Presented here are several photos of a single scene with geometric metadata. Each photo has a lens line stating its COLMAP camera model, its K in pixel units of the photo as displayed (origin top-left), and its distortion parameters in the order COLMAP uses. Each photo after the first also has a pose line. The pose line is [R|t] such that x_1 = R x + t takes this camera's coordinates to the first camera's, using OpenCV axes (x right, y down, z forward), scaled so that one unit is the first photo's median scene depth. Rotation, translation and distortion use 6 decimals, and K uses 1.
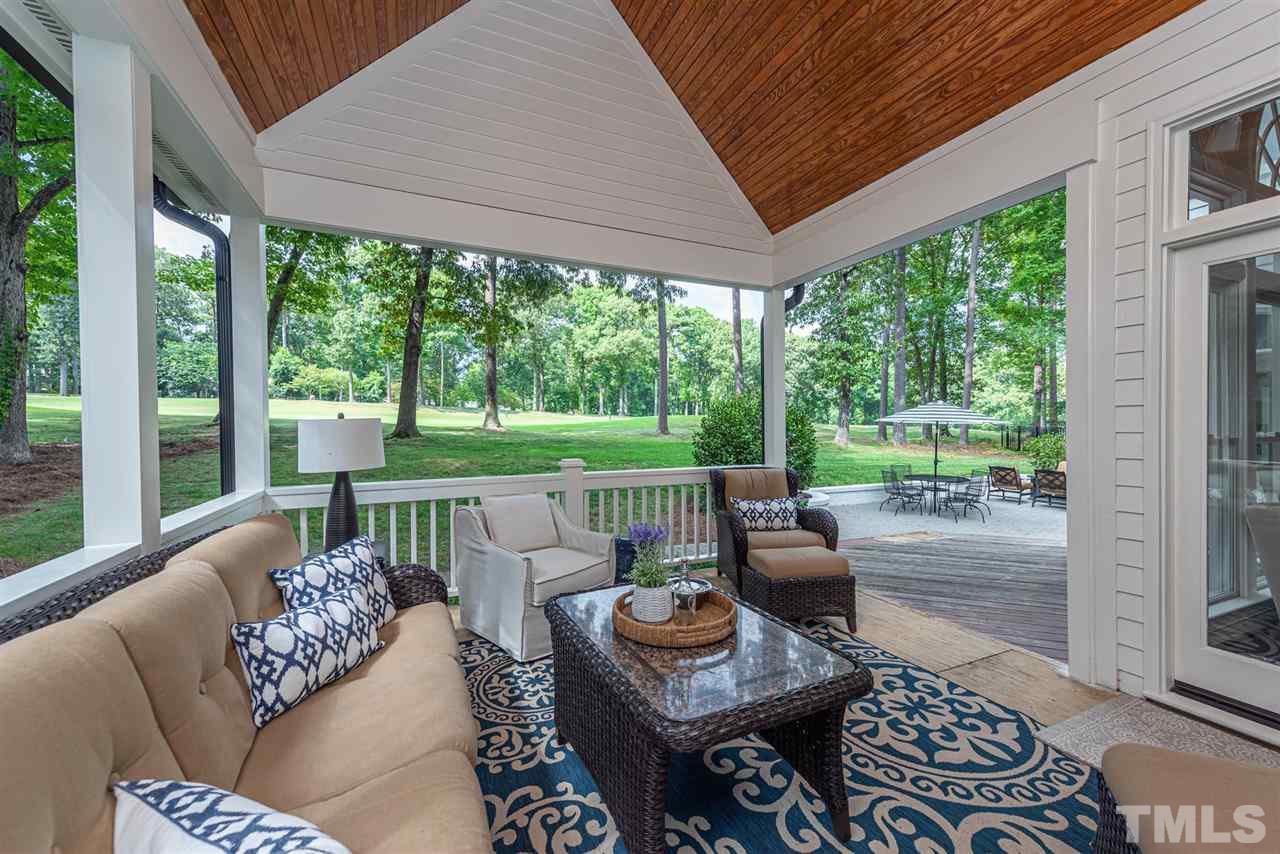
lens RADIAL K [[507.1, 0, 638.2], [0, 507.1, 426.9], [0, 0, 1]] dist [0.000779, -0.000059]
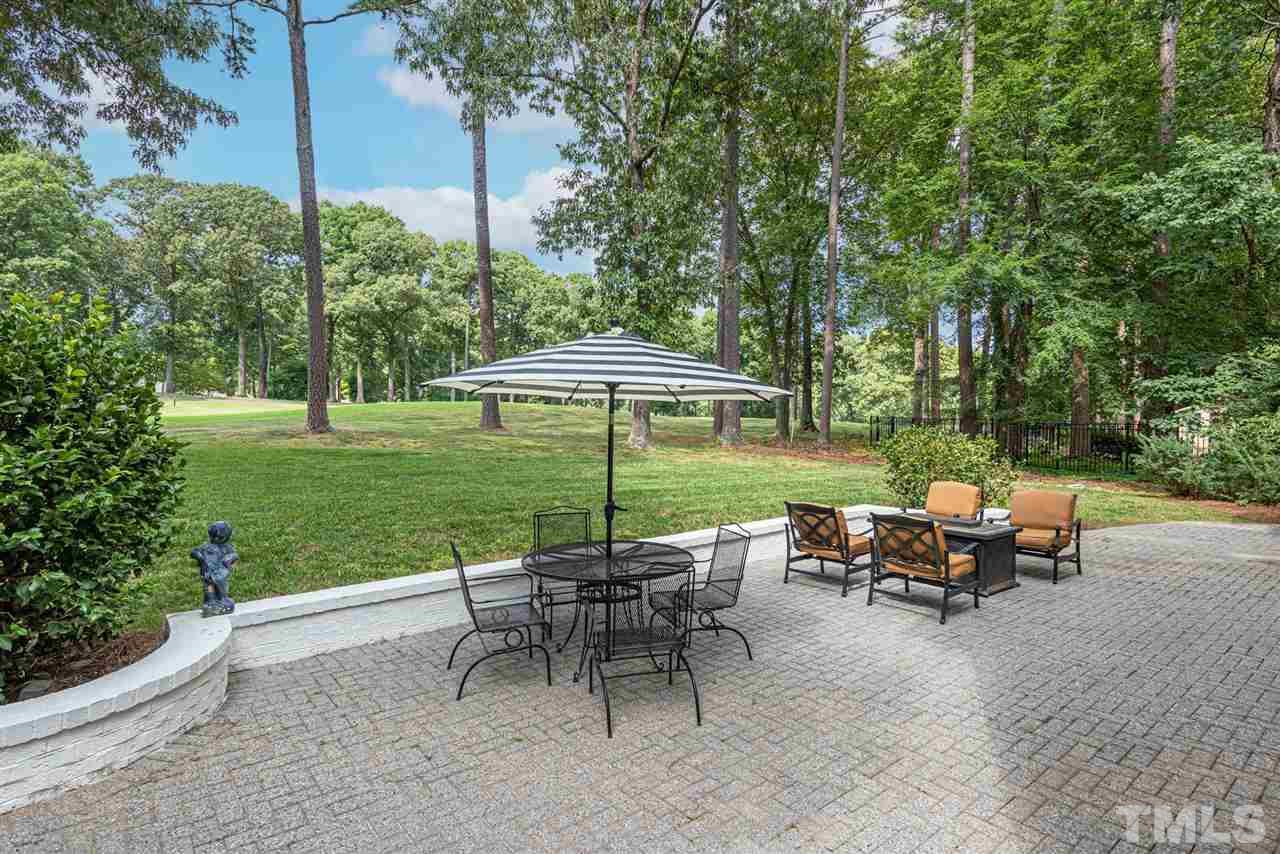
lens RADIAL K [[689.0, 0, 641.0], [0, 689.0, 426.4], [0, 0, 1]] dist [-0.000812, 0.000045]
pose [[0.961504, -0.007546, 0.274687, 0.076439], [0.005572, 0.999953, 0.007967, 0.001606], [-0.274734, -0.006130, 0.961501, 0.088255]]
